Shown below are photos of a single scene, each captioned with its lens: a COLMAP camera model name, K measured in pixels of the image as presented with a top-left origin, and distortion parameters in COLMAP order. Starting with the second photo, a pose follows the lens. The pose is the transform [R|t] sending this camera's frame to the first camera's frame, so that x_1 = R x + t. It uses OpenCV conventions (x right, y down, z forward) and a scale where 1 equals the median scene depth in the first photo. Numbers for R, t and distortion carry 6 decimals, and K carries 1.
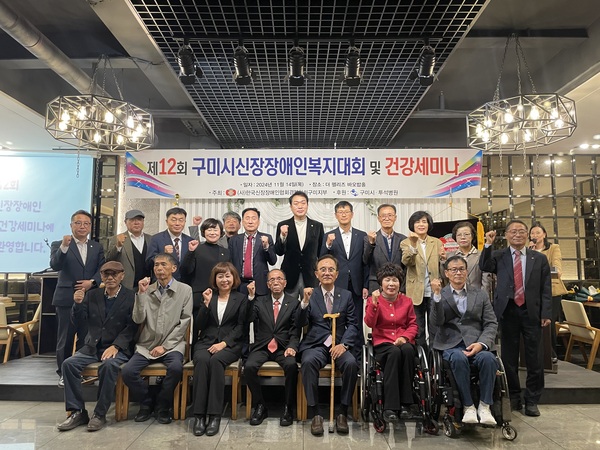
lens RADIAL K [[459.1, 0, 297.6], [0, 459.1, 221.8], [0, 0, 1]] dist [0.041352, -0.075953]
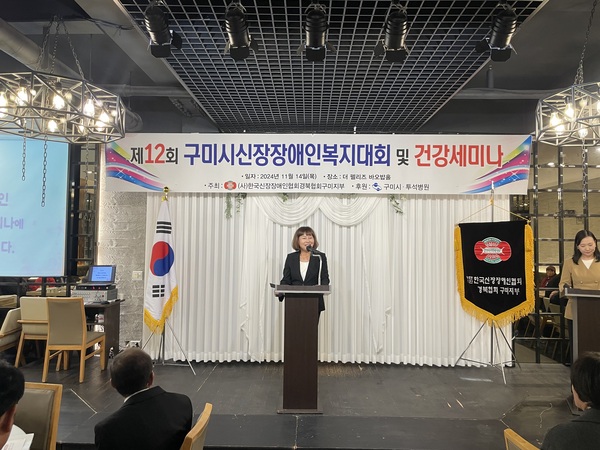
lens RADIAL K [[459.1, 0, 301.7], [0, 459.1, 221.0], [0, 0, 1]] dist [0.041352, -0.075953]
pose [[0.999958, 0.007716, -0.004907, -0.009444], [-0.007395, 0.998024, 0.062394, -0.052606], [0.005378, -0.062355, 0.998040, 0.156678]]
